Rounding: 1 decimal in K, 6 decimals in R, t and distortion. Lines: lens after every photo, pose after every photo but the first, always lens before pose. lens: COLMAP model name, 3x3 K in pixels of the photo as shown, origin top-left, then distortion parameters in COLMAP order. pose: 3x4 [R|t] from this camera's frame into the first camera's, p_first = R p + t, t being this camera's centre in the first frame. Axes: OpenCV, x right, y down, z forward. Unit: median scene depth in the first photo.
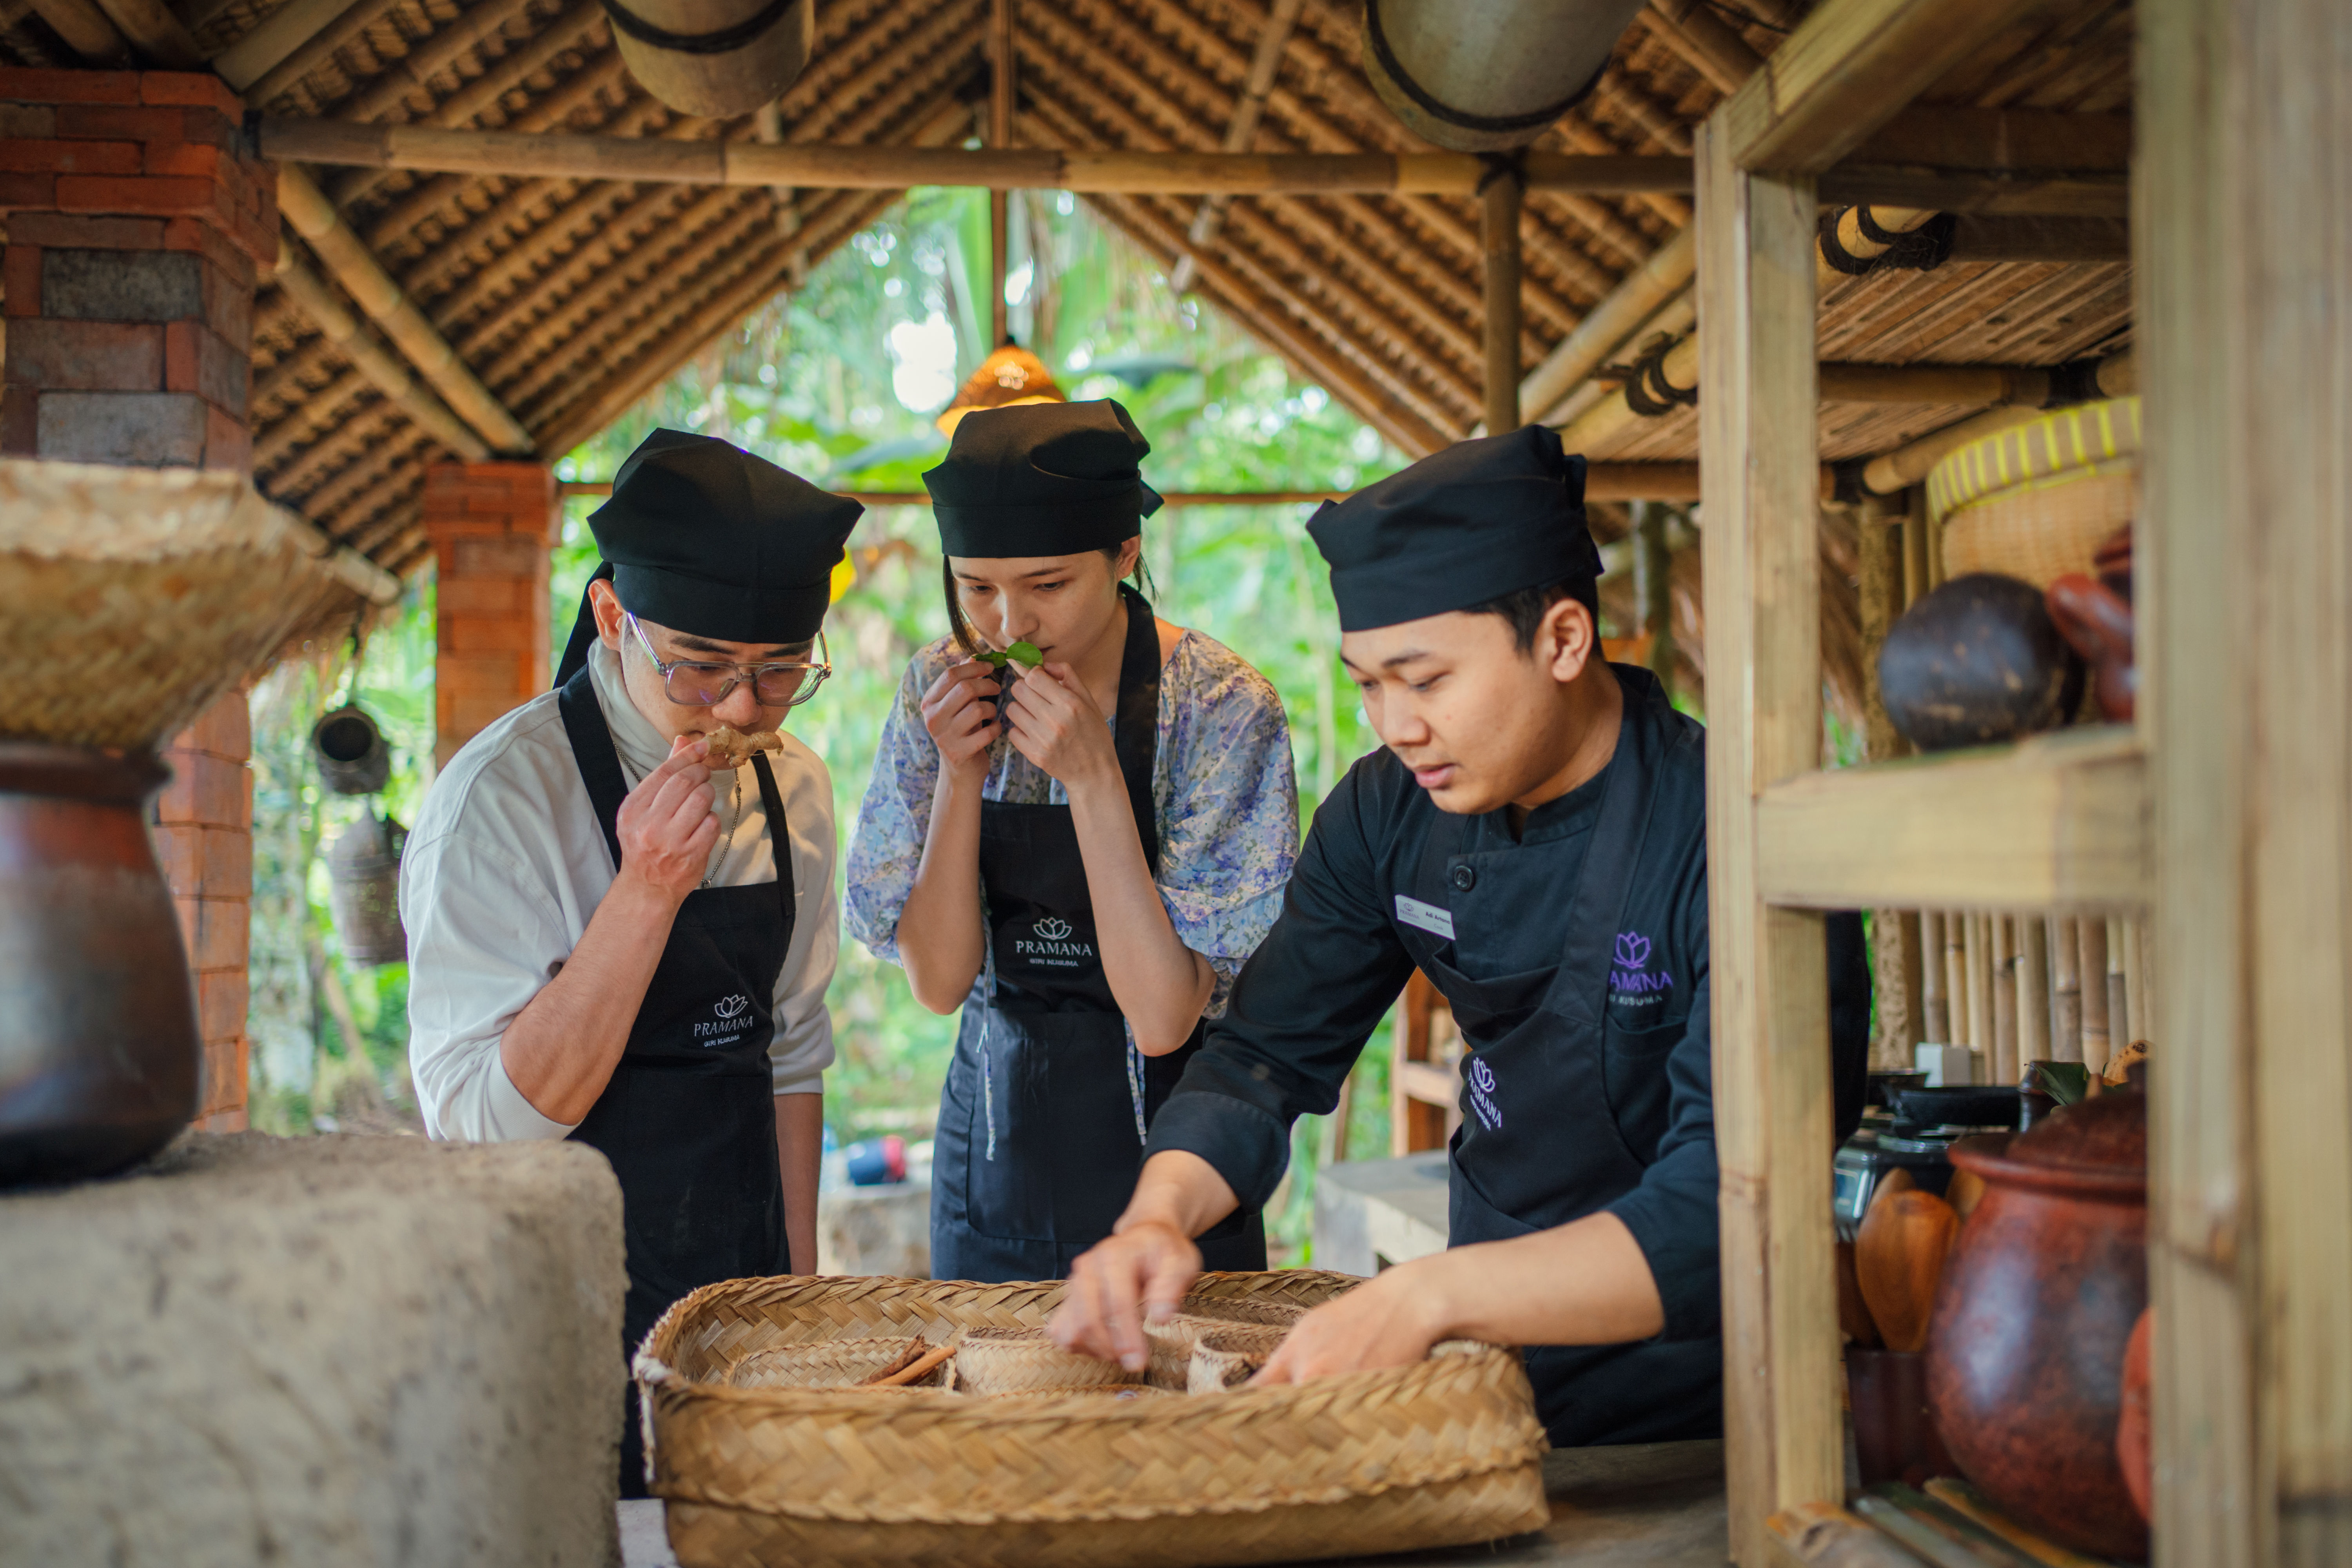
lens RADIAL K [[2357.3, 0, 1200.6], [0, 2357.3, 774.7], [0, 0, 1]] dist [0.006651, 0.000000]
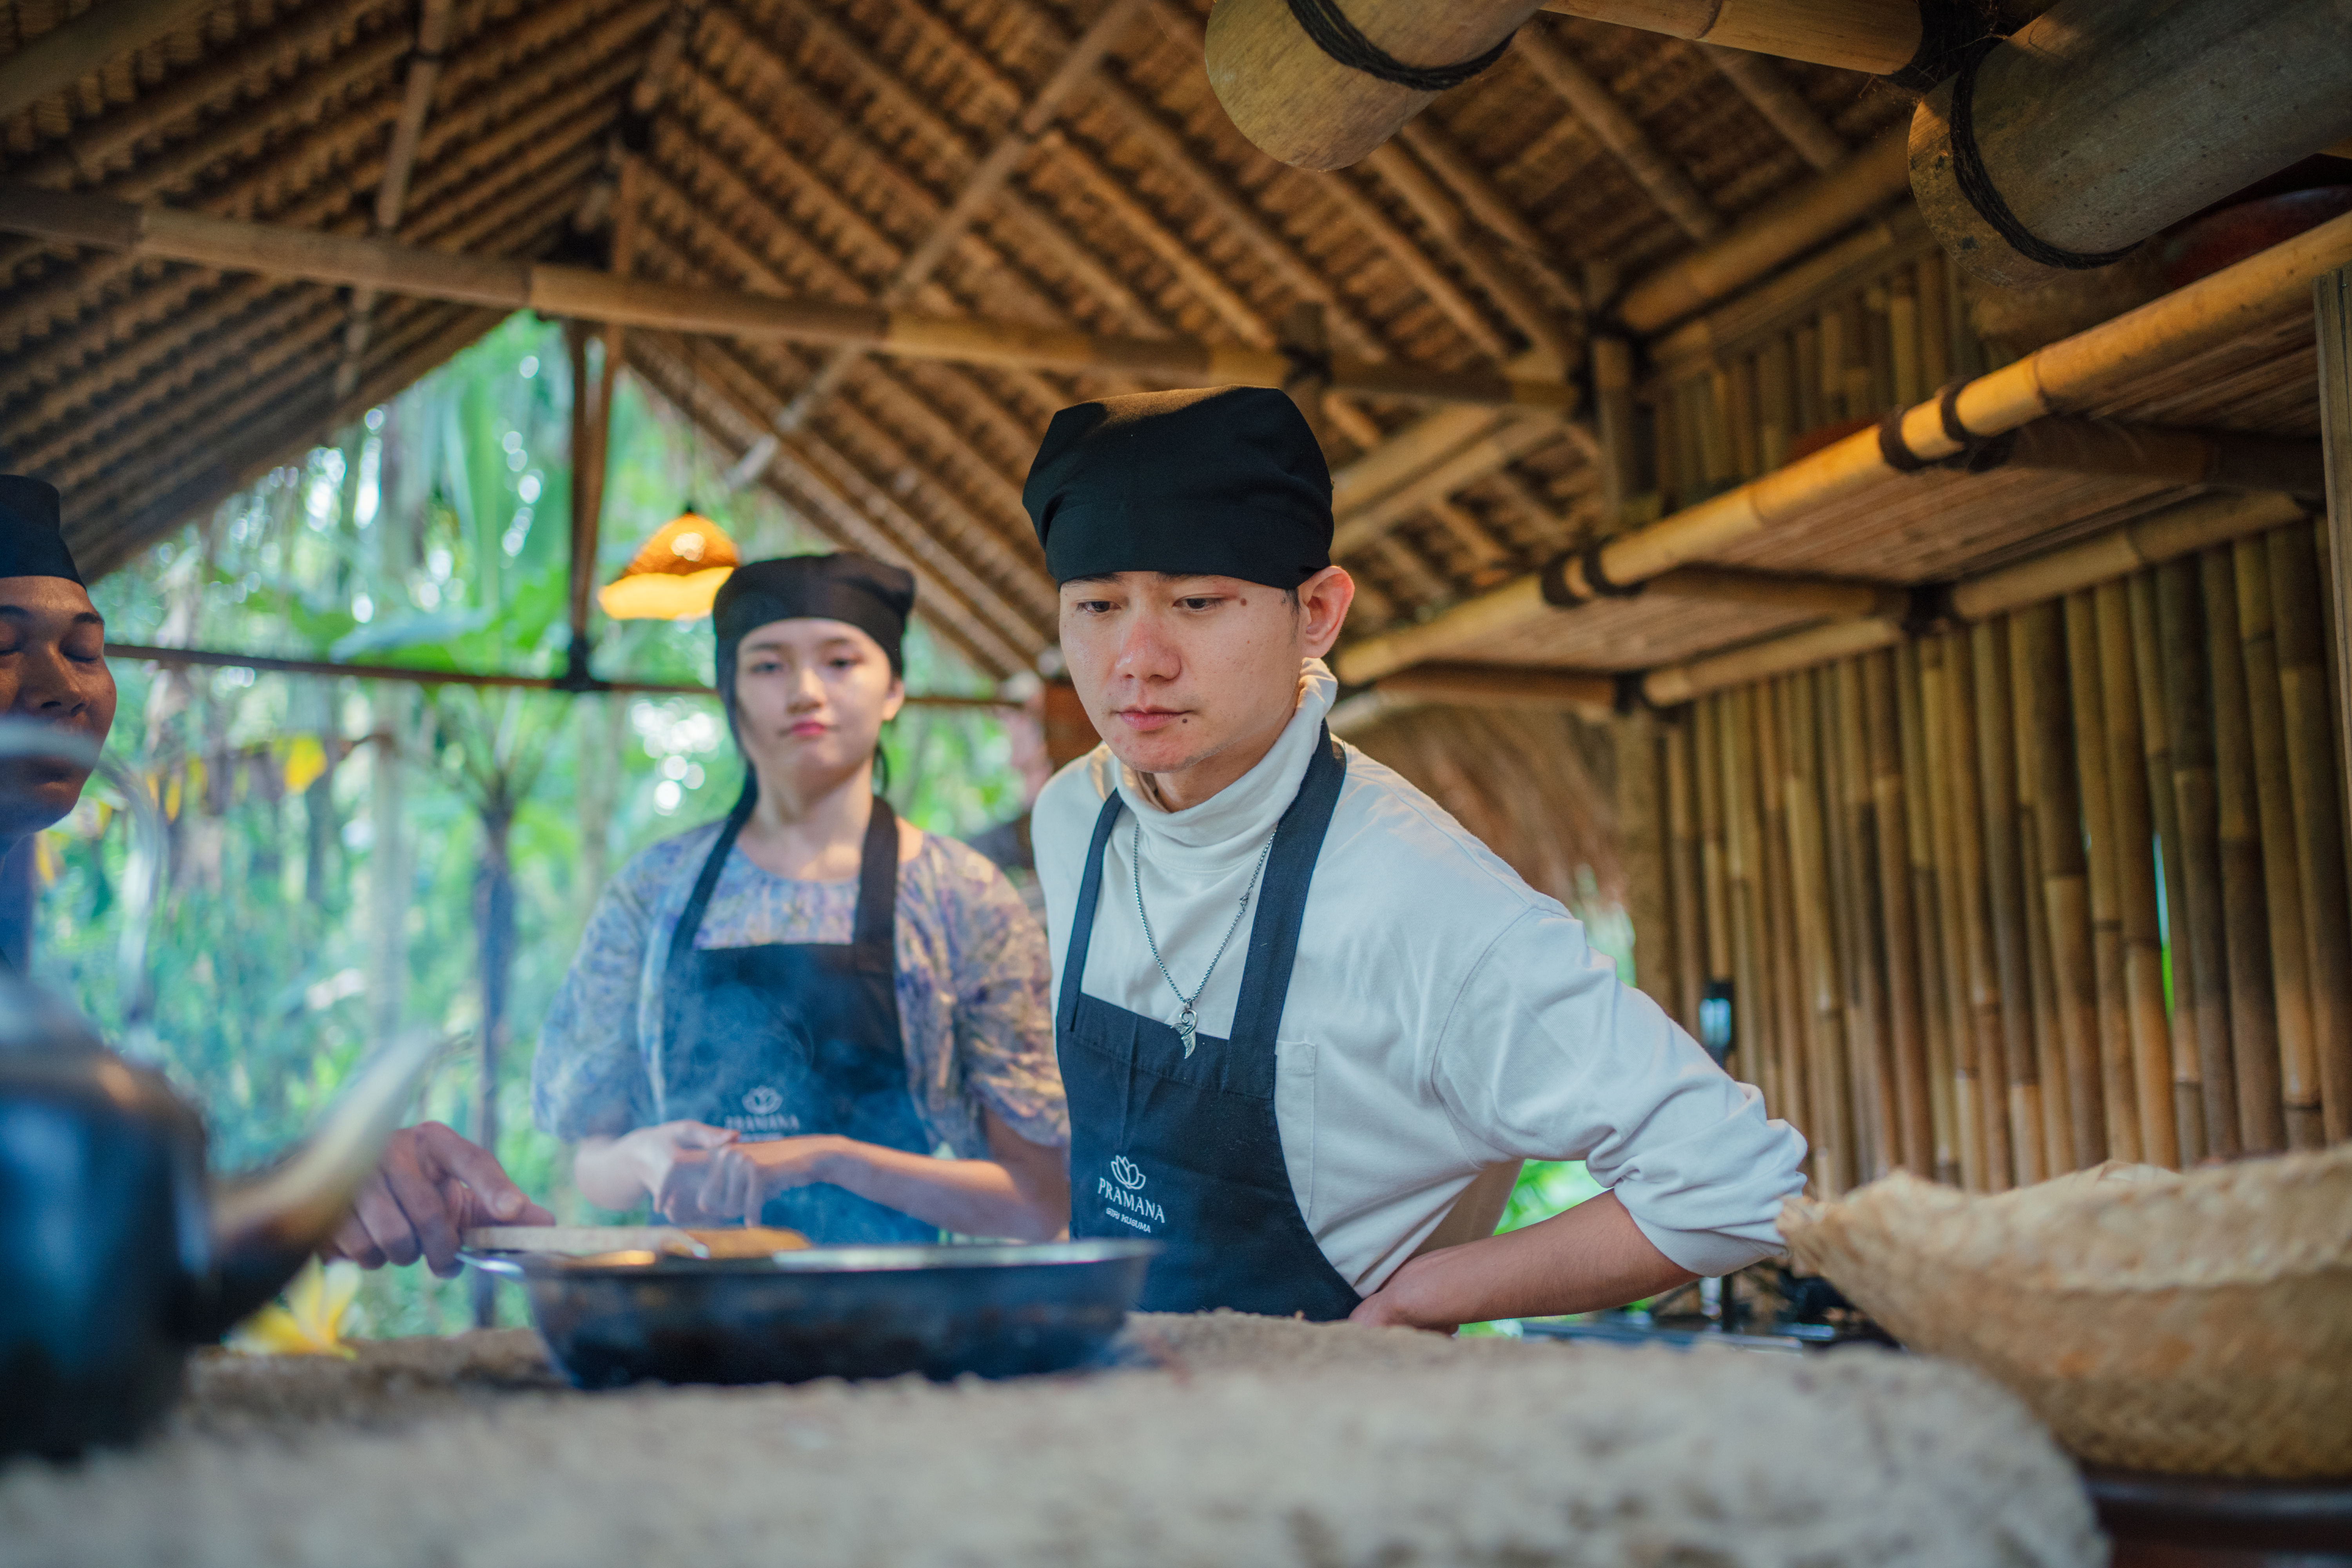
lens RADIAL K [[2357.3, 0, 1191.7], [0, 2357.3, 749.6], [0, 0, 1]] dist [0.006651, 0.000000]
pose [[0.956296, 0.039279, 0.289750, -0.173351], [-0.007444, 0.993886, -0.110163, 0.014348], [-0.292305, 0.103191, 0.950741, 0.061054]]
